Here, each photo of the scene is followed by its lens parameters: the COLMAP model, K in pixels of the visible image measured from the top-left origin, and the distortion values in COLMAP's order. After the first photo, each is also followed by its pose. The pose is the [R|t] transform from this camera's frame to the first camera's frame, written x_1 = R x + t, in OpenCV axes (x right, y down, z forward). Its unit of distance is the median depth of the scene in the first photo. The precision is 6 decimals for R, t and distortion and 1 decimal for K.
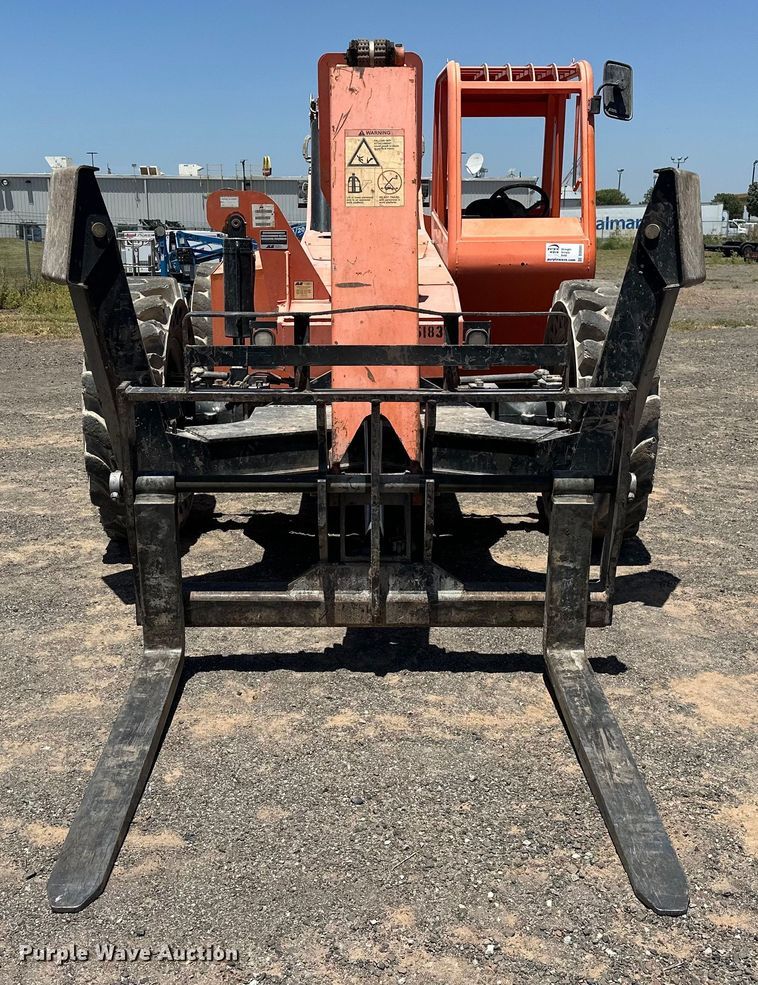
lens RADIAL K [[1083.3, 0, 366.8], [0, 1083.3, 494.2], [0, 0, 1]] dist [0.175152, -0.377105]
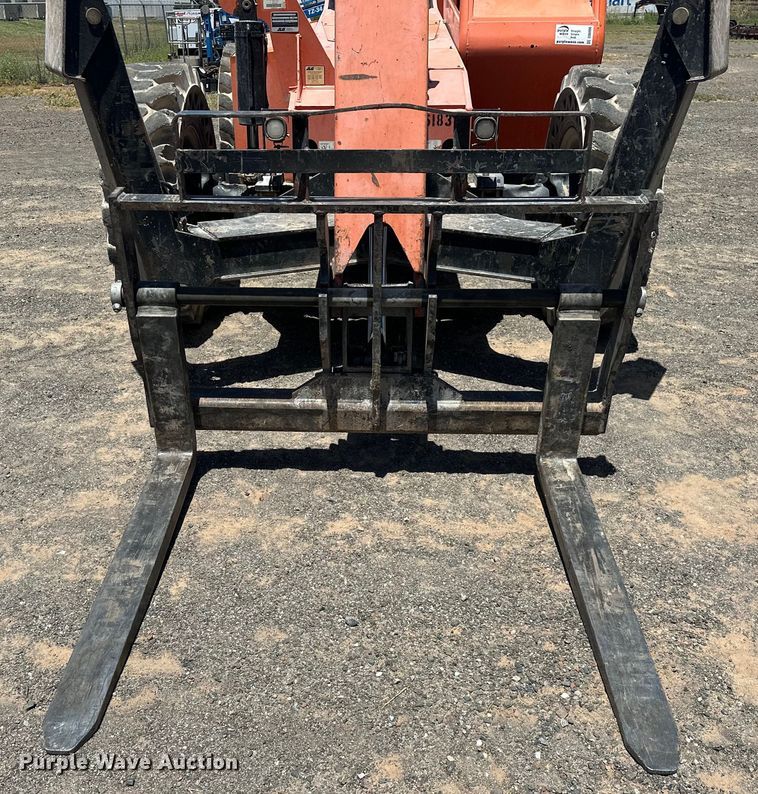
lens RADIAL K [[834.1, 0, 347.7], [0, 834.1, 446.9], [0, 0, 1]] dist [0.170818, -0.352853]
pose [[0.999091, 0.017140, -0.039032, 0.012842], [-0.007324, 0.971010, 0.238928, -0.059523], [0.041996, -0.238425, 0.970252, 0.220942]]
